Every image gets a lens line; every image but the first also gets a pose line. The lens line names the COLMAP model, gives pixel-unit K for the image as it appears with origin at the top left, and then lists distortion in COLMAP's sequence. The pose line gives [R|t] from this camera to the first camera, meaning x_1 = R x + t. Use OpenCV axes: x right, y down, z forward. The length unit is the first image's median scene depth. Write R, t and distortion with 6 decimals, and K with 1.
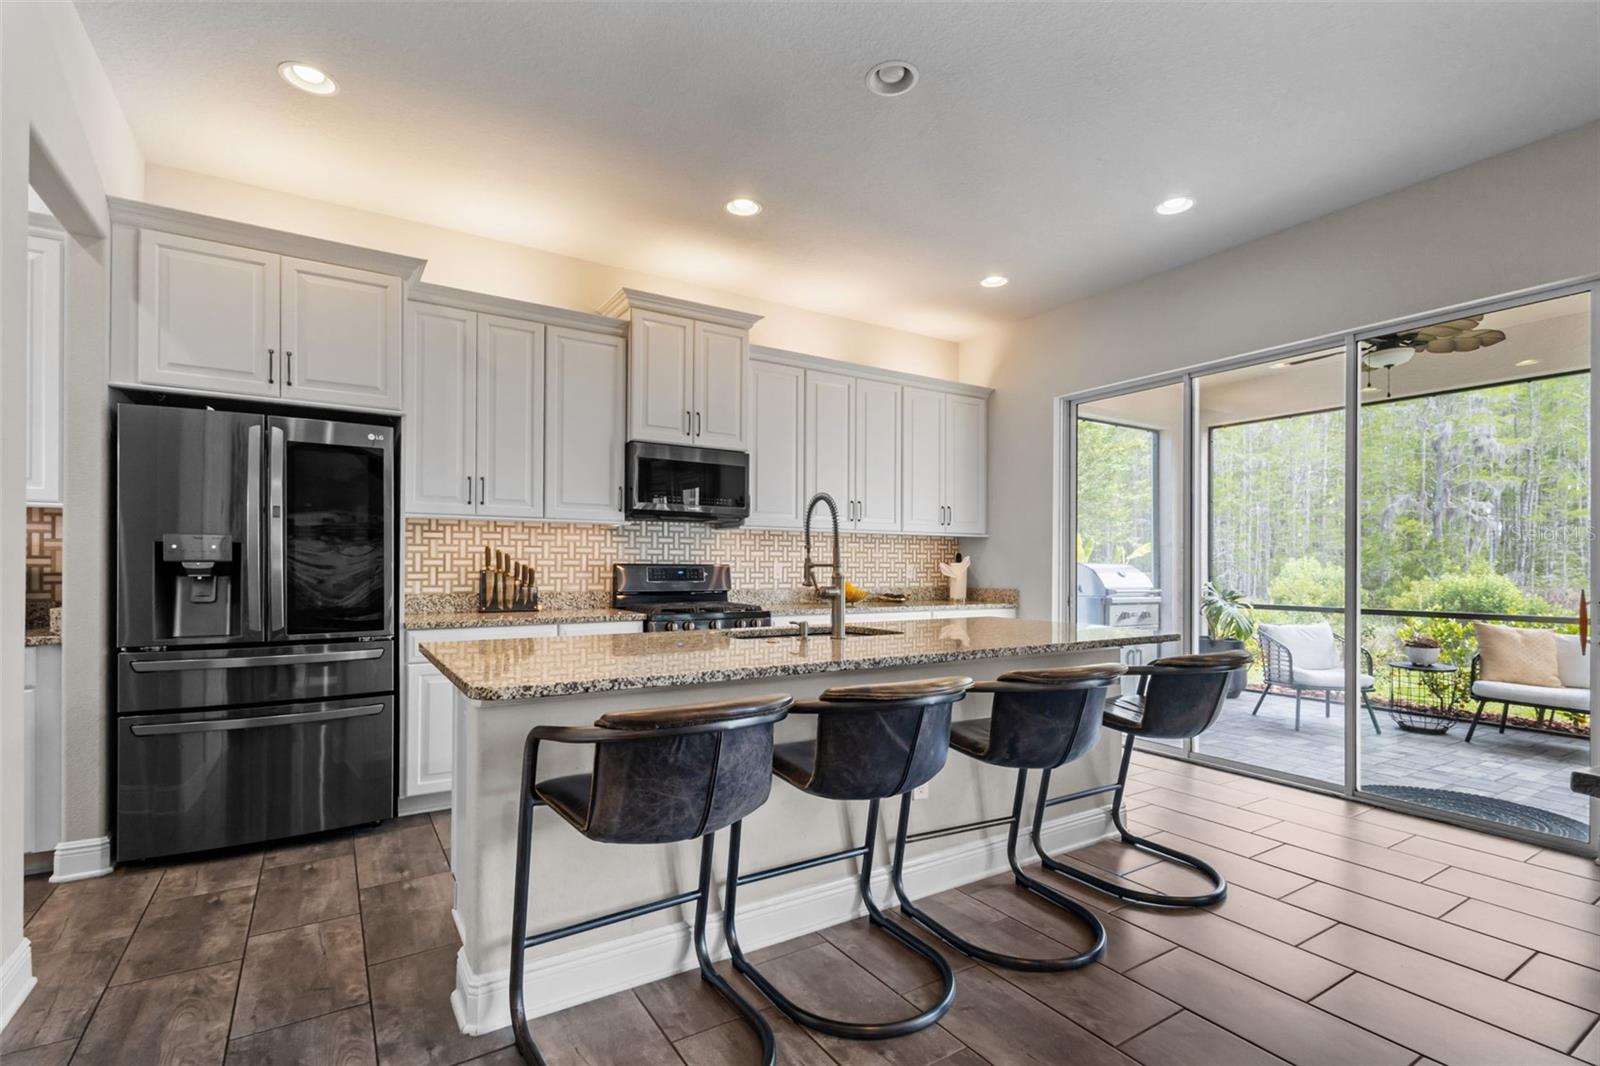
lens RADIAL K [[741.3, 0, 797.6], [0, 741.3, 564.4], [0, 0, 1]] dist [-0.000619, -0.000151]
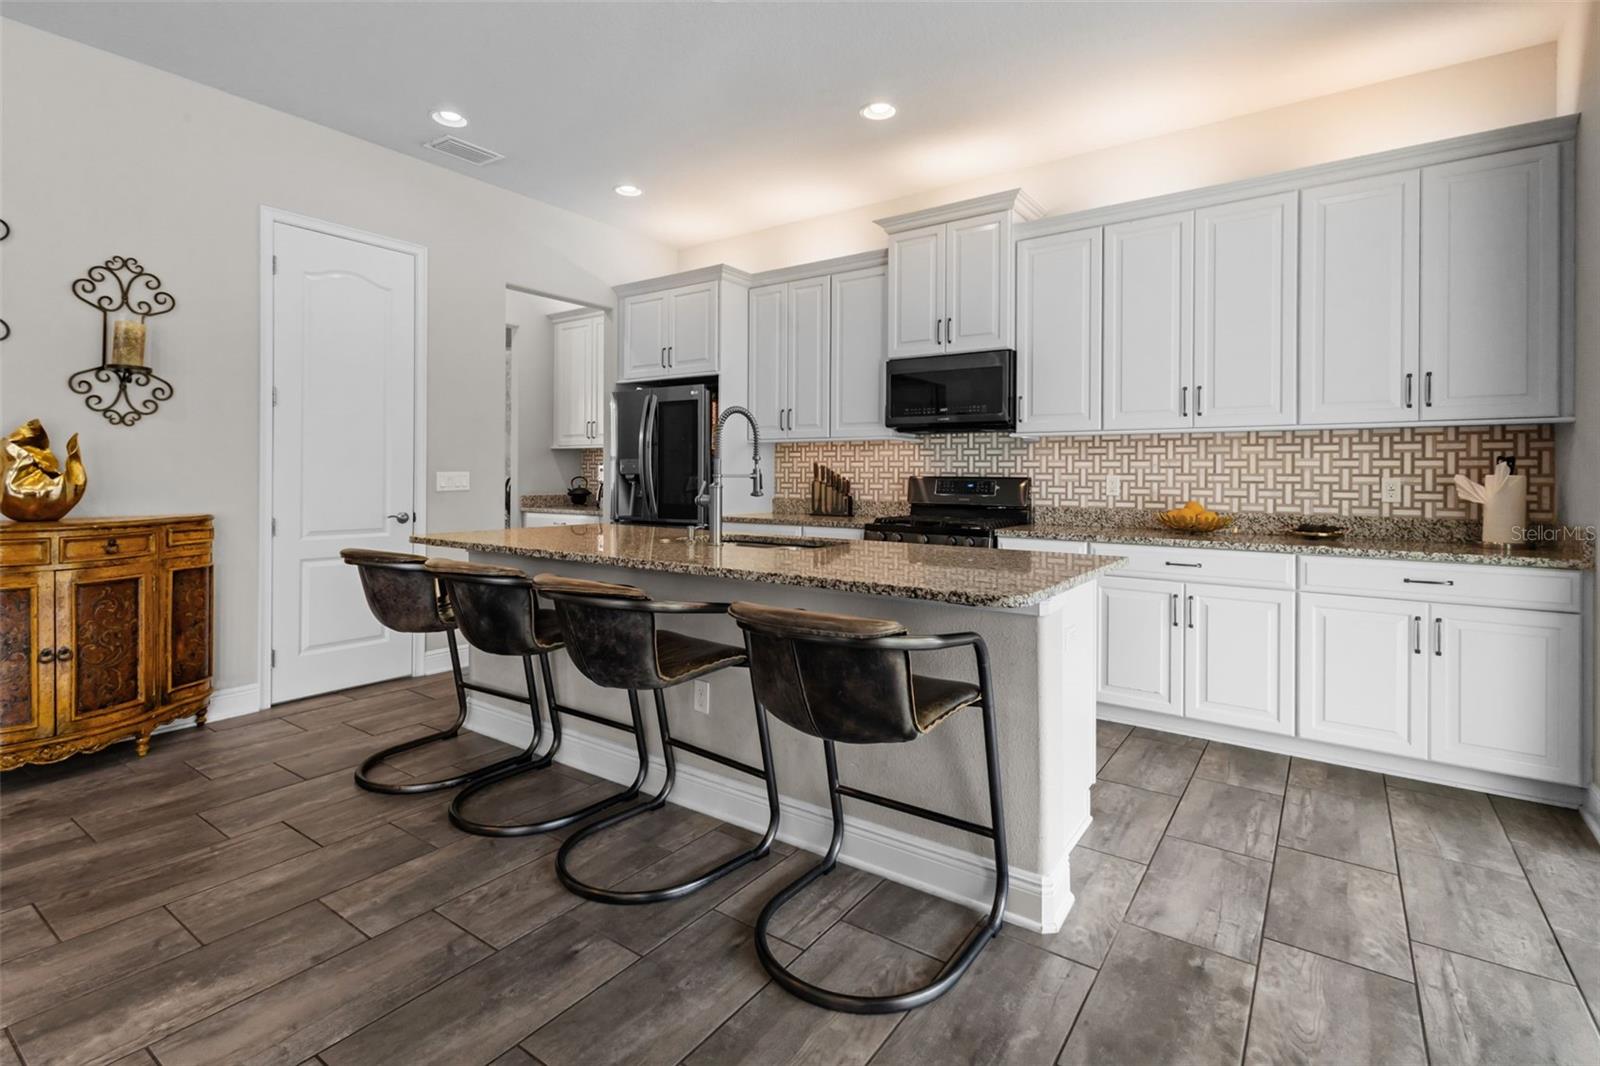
lens RADIAL K [[758.6, 0, 797.9], [0, 758.6, 472.6], [0, 0, 1]] dist [0.003101, 0.000119]
pose [[0.375891, -0.006582, -0.926641, 0.663522], [-0.004861, 0.999947, -0.009075, 0.004047], [0.926651, 0.007916, 0.375839, 0.428948]]
